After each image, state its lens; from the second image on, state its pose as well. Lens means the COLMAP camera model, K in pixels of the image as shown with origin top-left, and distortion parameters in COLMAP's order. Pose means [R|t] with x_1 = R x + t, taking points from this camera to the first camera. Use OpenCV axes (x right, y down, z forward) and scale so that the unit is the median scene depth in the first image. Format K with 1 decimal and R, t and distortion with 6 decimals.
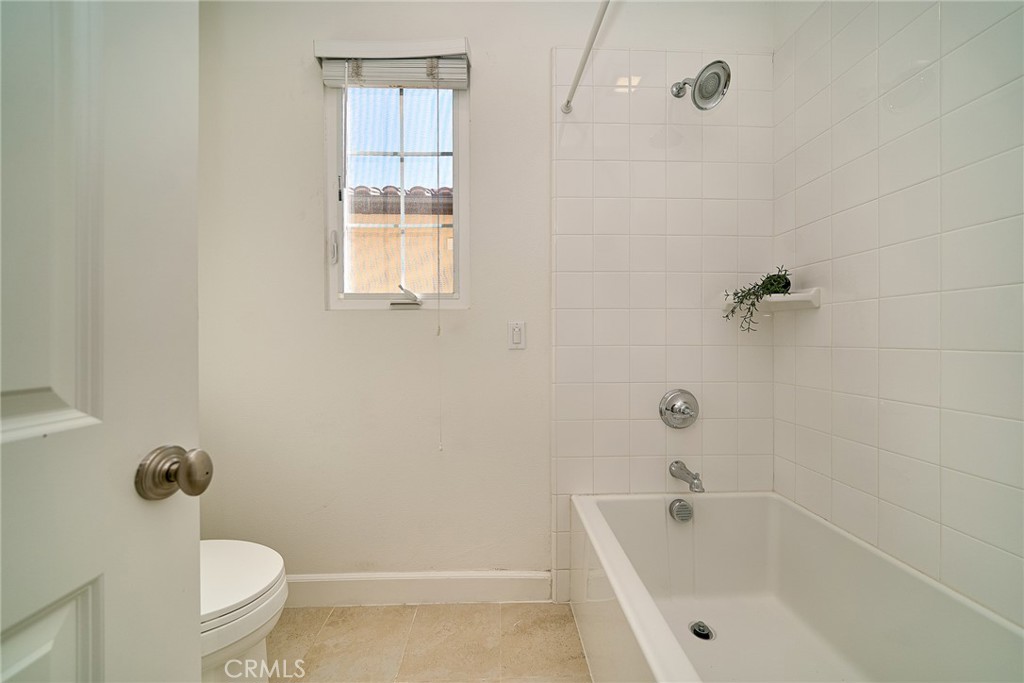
lens RADIAL K [[350.4, 0, 513.6], [0, 350.4, 340.3], [0, 0, 1]] dist [0.000792, 0.000045]
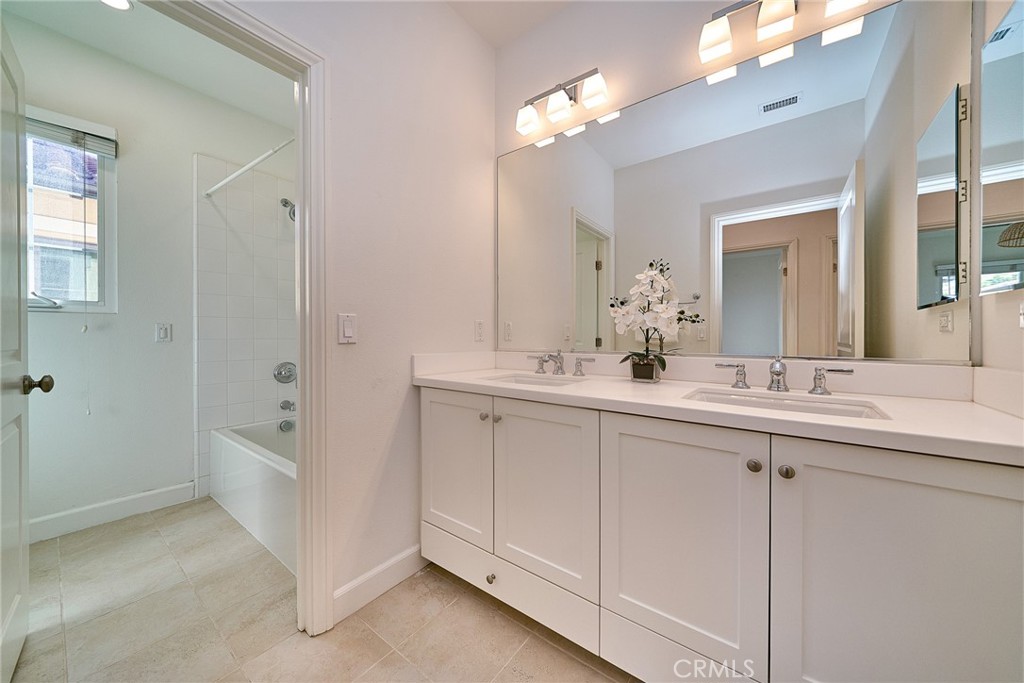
lens RADIAL K [[350.4, 0, 513.6], [0, 350.4, 340.3], [0, 0, 1]] dist [0.000792, 0.000045]
pose [[0.630334, -0.003944, 0.776314, -0.215235], [-0.000347, 0.999986, 0.005362, 0.012706], [-0.776324, -0.003649, 0.630324, -1.147698]]
